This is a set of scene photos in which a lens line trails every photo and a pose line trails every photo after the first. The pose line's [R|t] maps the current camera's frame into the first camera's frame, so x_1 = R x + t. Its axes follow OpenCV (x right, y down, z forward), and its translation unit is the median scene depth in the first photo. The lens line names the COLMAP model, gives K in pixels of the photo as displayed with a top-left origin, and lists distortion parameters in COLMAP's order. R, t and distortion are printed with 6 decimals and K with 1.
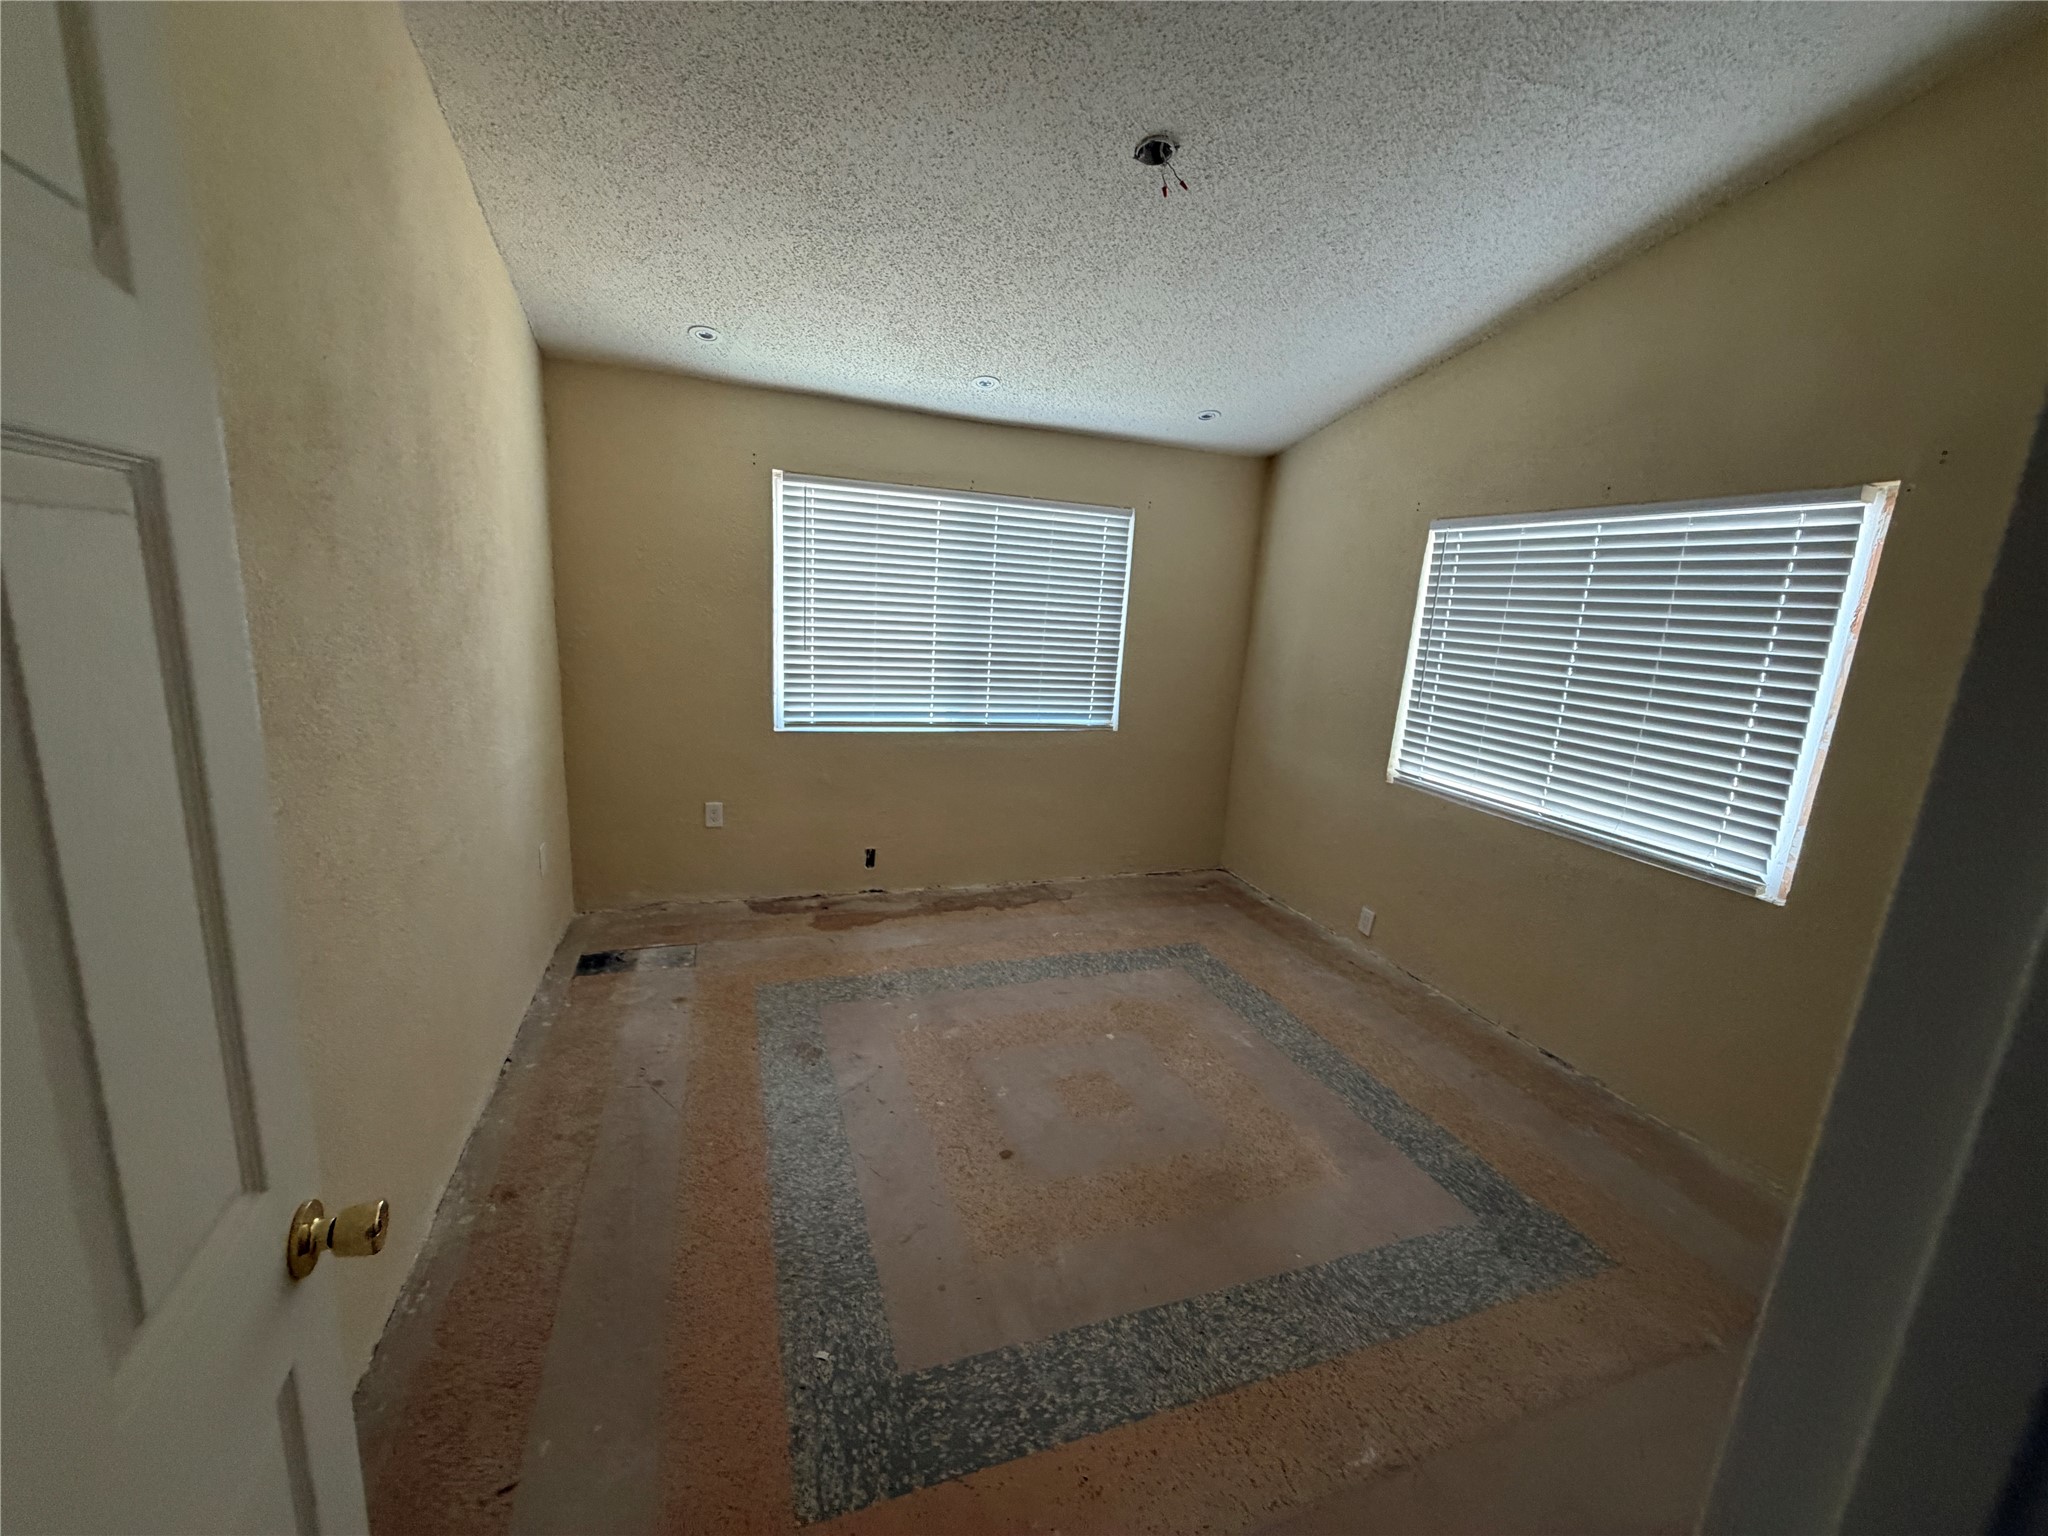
lens RADIAL K [[814.4, 0, 1020.1], [0, 814.4, 773.8], [0, 0, 1]] dist [0.000313, 0.000171]
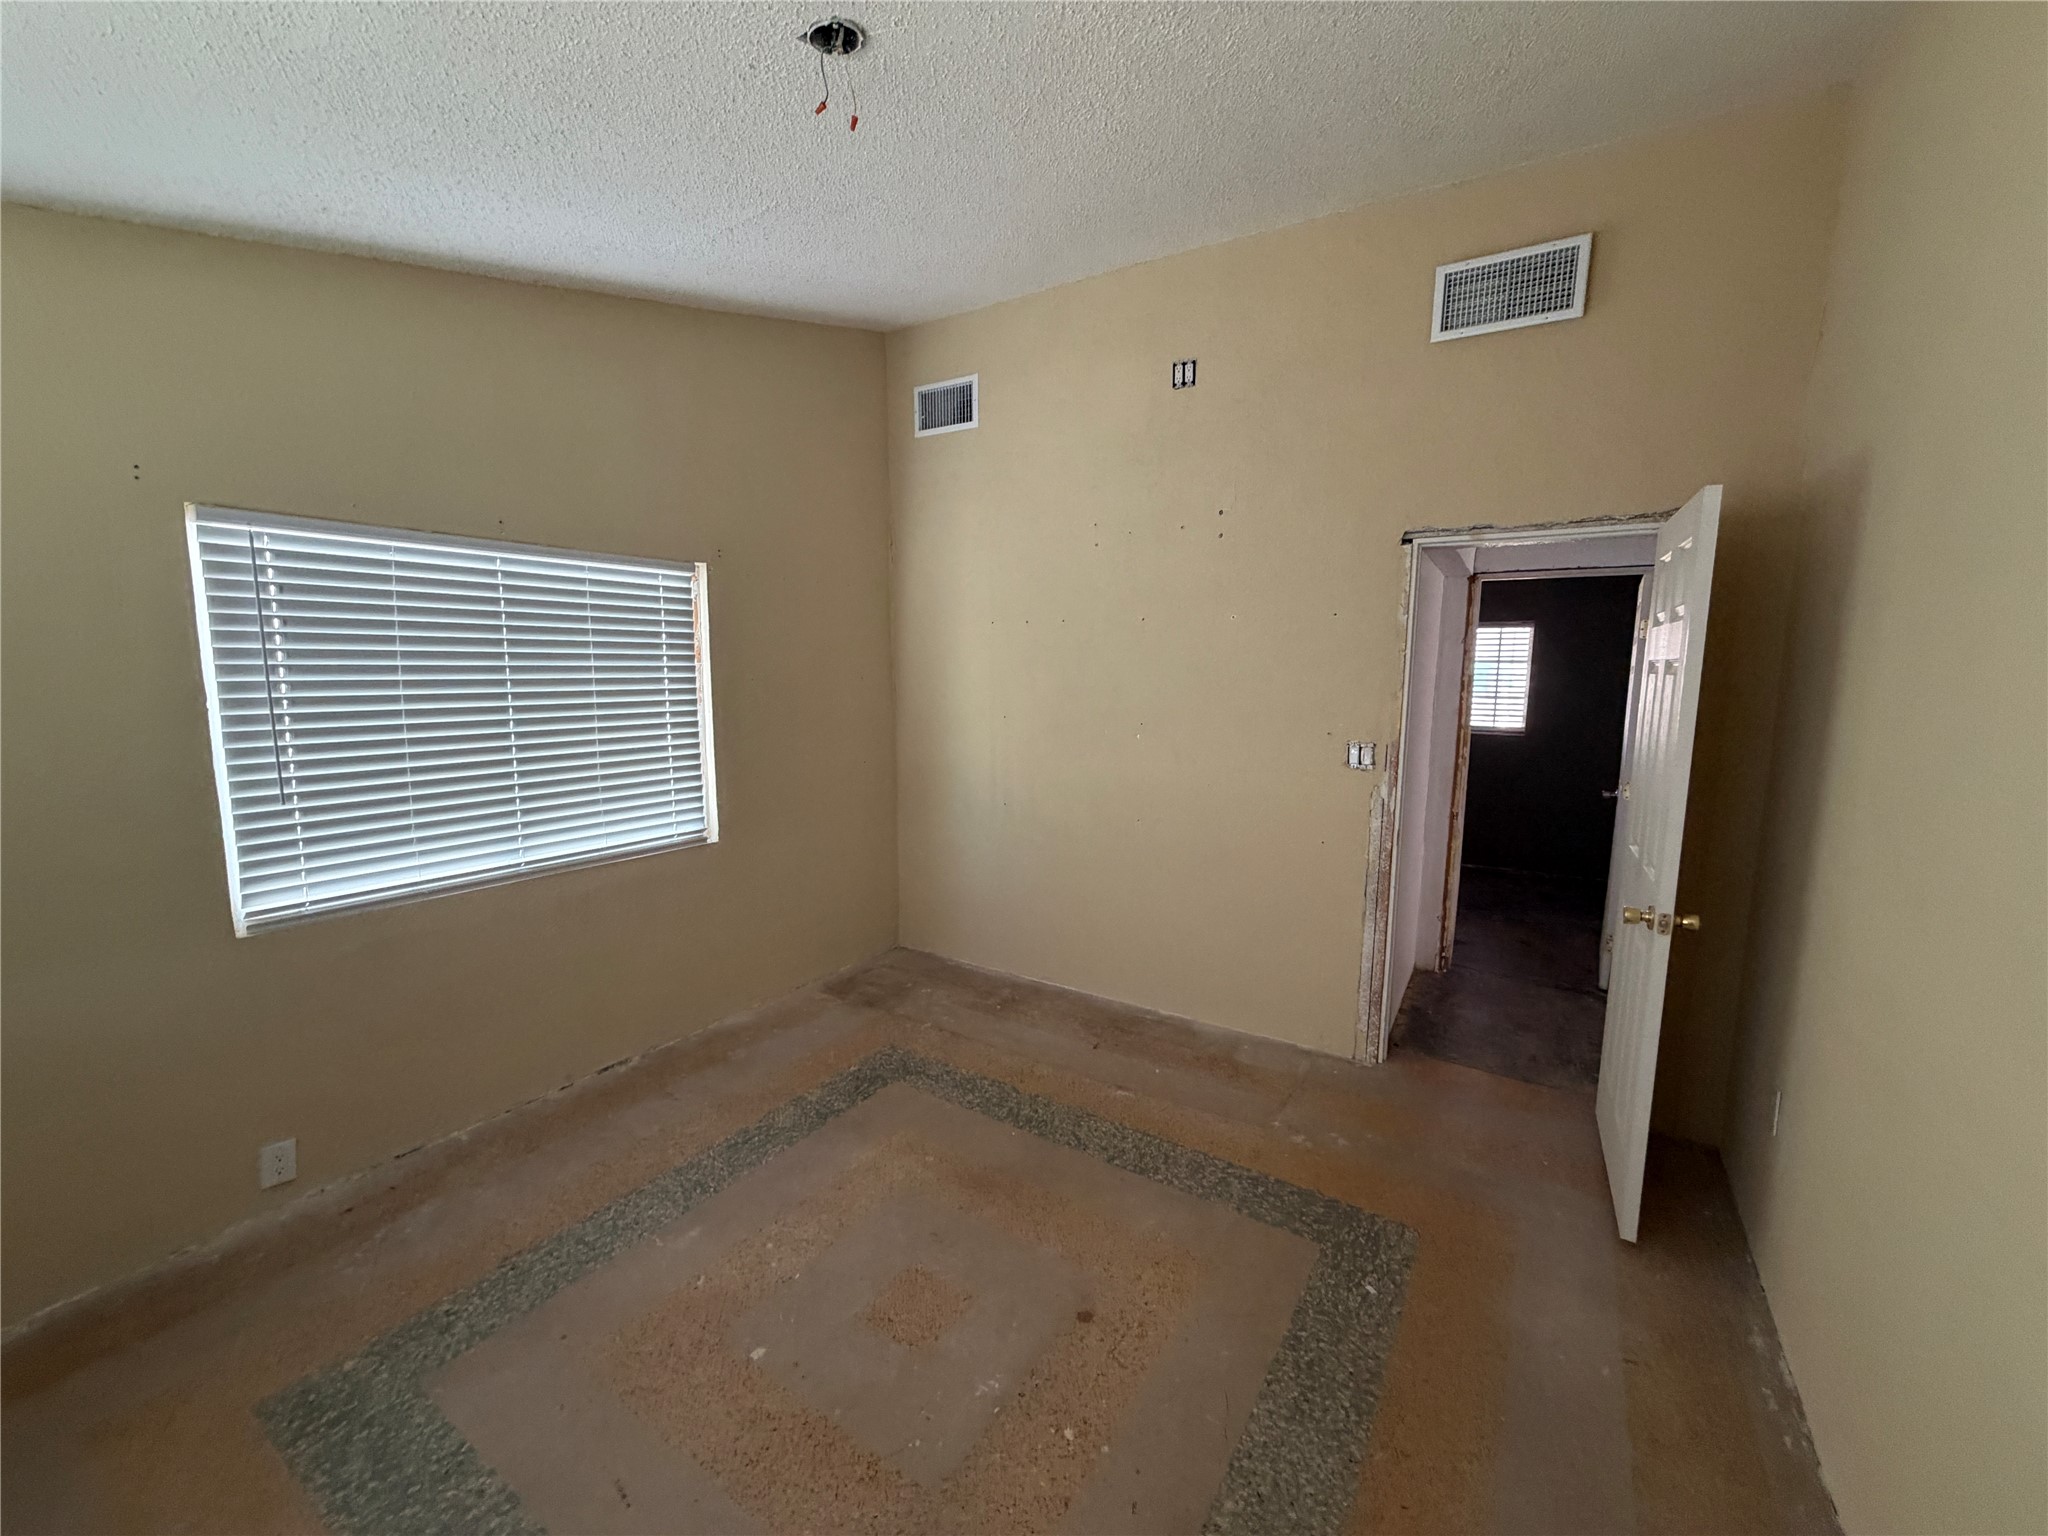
lens RADIAL K [[814.4, 0, 1020.1], [0, 814.4, 773.8], [0, 0, 1]] dist [0.000313, 0.000171]
pose [[-0.597961, -0.173947, 0.782423, -0.531574], [0.127725, 0.943014, 0.307262, -0.336203], [-0.791283, 0.283666, -0.541668, 1.312175]]
